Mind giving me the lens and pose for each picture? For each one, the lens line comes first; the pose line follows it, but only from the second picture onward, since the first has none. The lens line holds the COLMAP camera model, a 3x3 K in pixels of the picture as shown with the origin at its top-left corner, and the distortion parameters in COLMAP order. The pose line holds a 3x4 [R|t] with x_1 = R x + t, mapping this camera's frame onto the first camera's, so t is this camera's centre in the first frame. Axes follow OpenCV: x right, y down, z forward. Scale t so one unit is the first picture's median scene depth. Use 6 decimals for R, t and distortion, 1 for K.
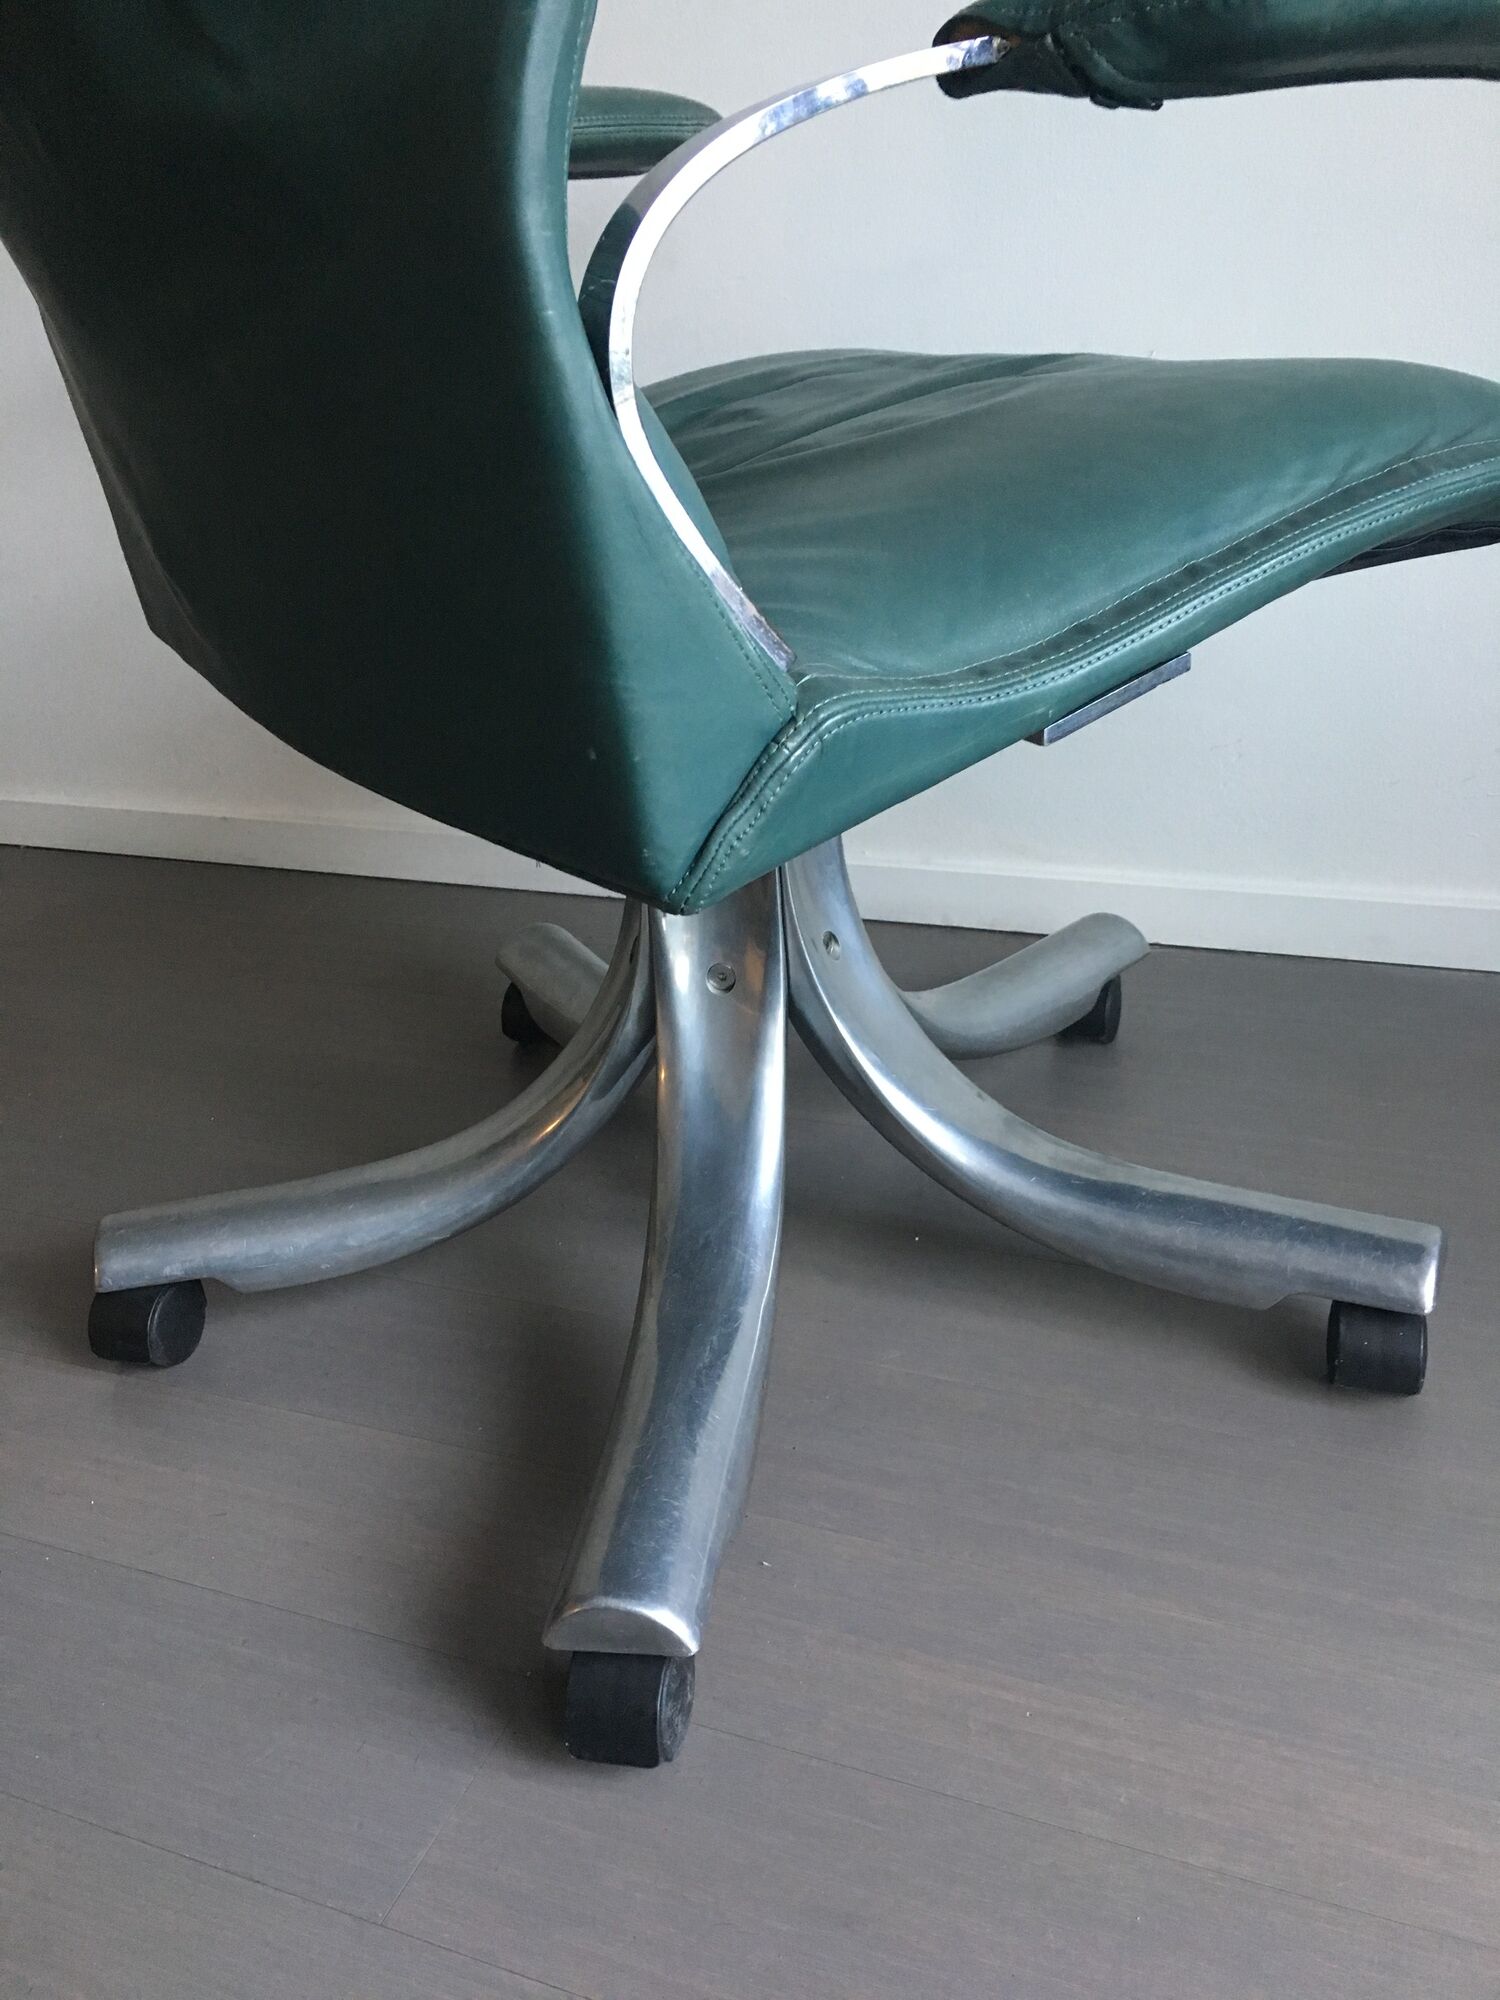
lens RADIAL K [[1683.3, 0, 734.8], [0, 1683.3, 1015.1], [0, 0, 1]] dist [0.026012, -0.078987]
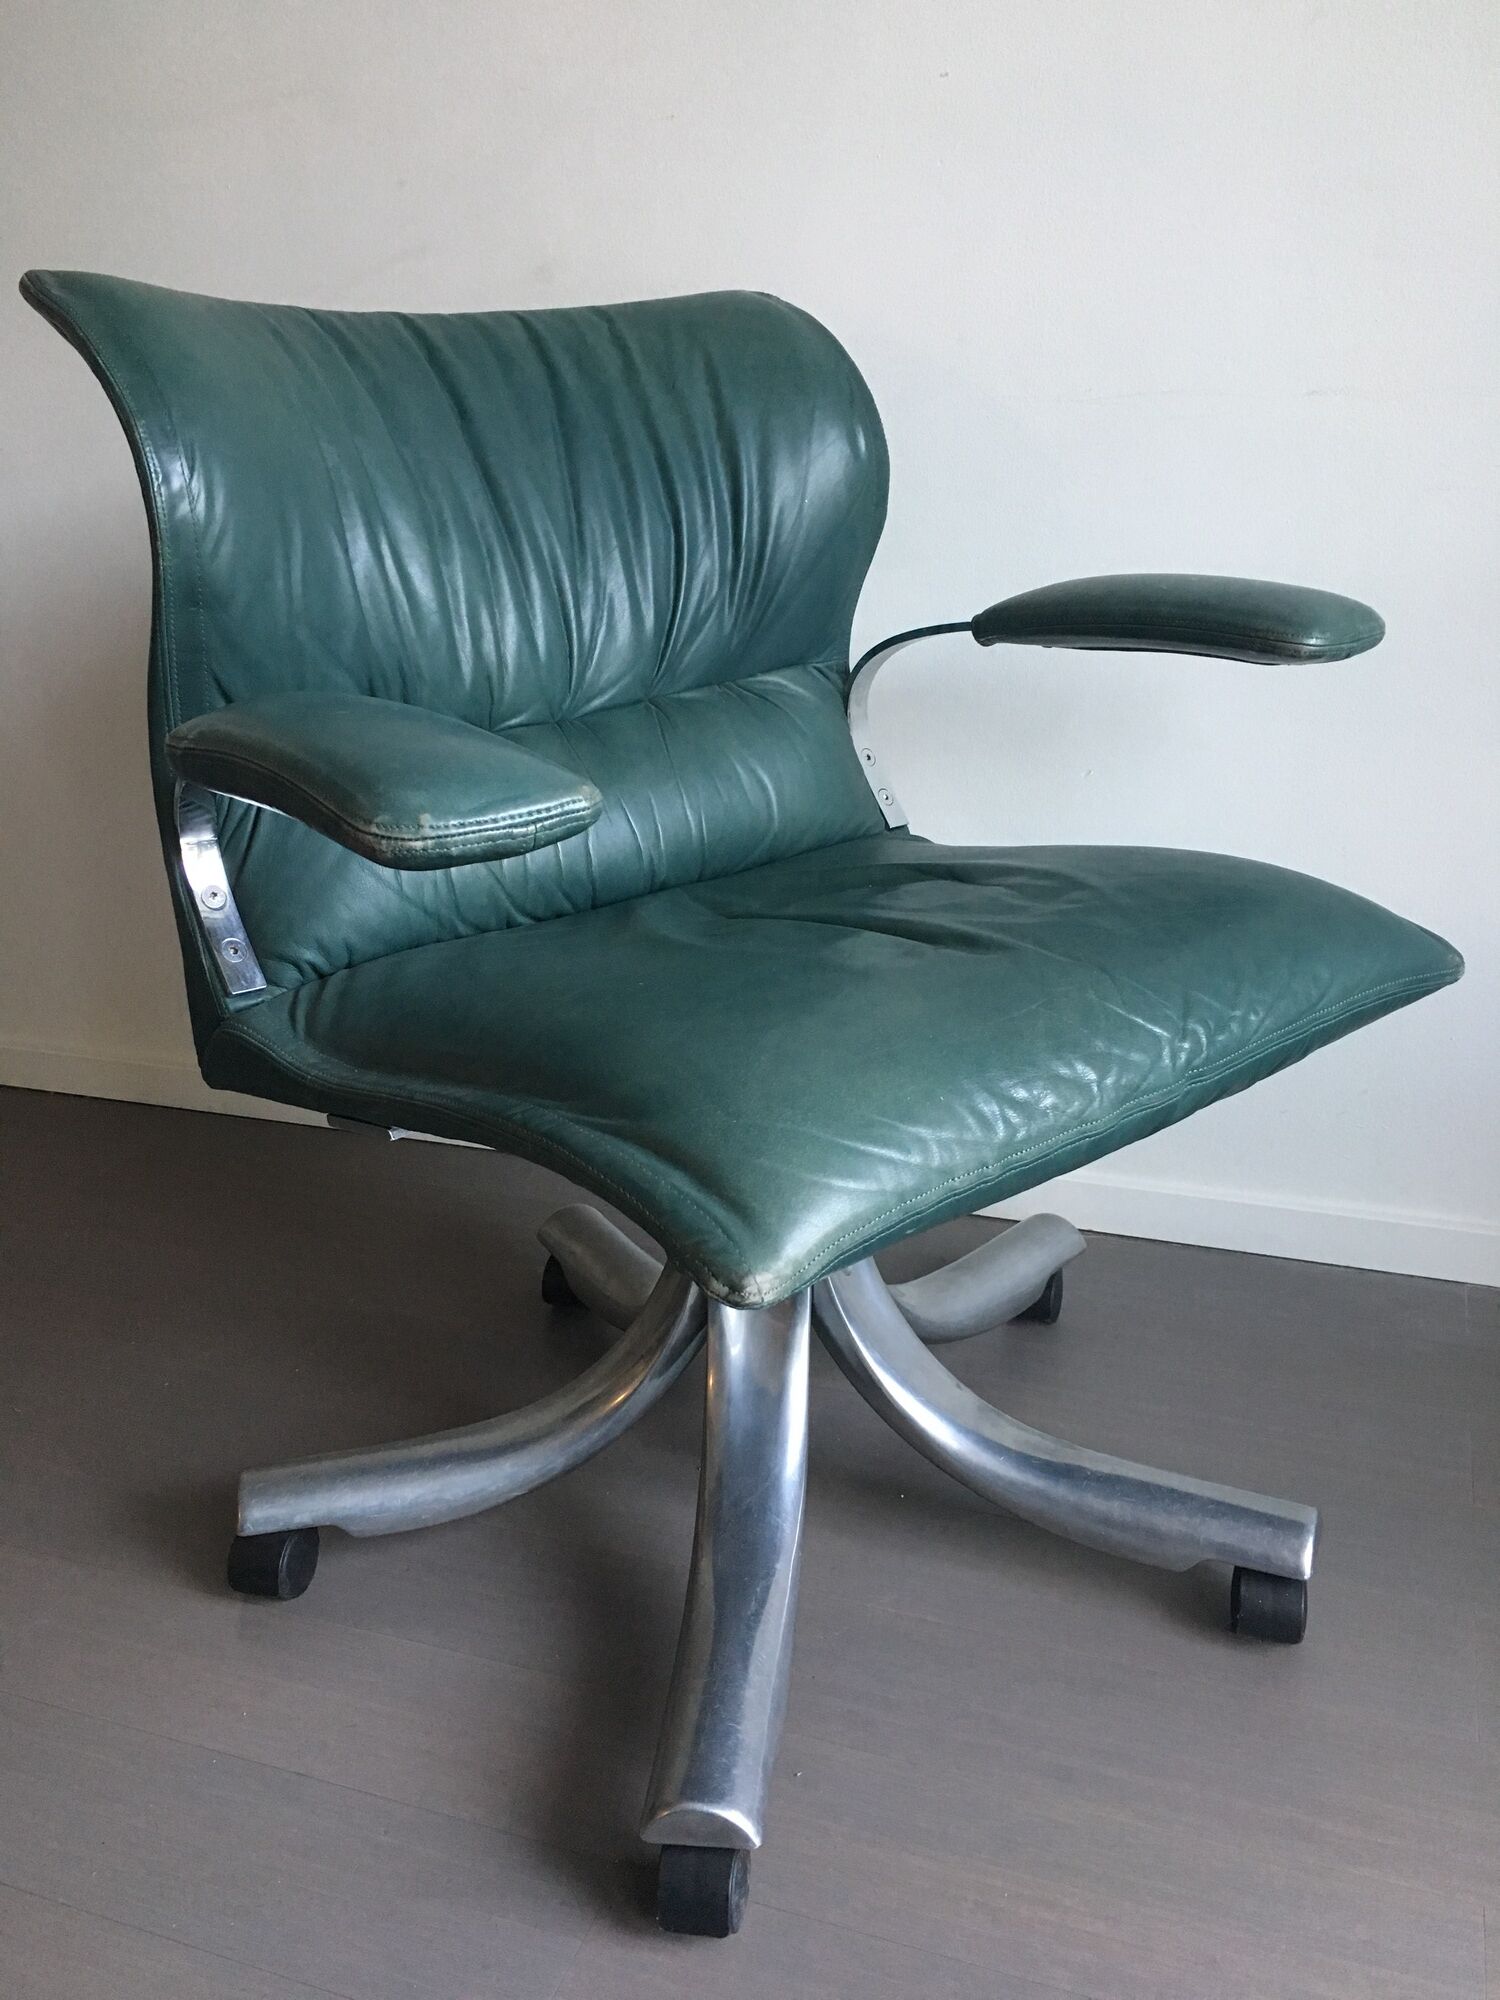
lens RADIAL K [[1683.3, 0, 747.3], [0, 1683.3, 1029.8], [0, 0, 1]] dist [0.026012, -0.078987]
pose [[0.997762, 0.034770, 0.057116, -0.098858], [-0.029331, 0.995192, -0.093449, -0.101033], [-0.060090, 0.091564, 0.993984, -0.278530]]
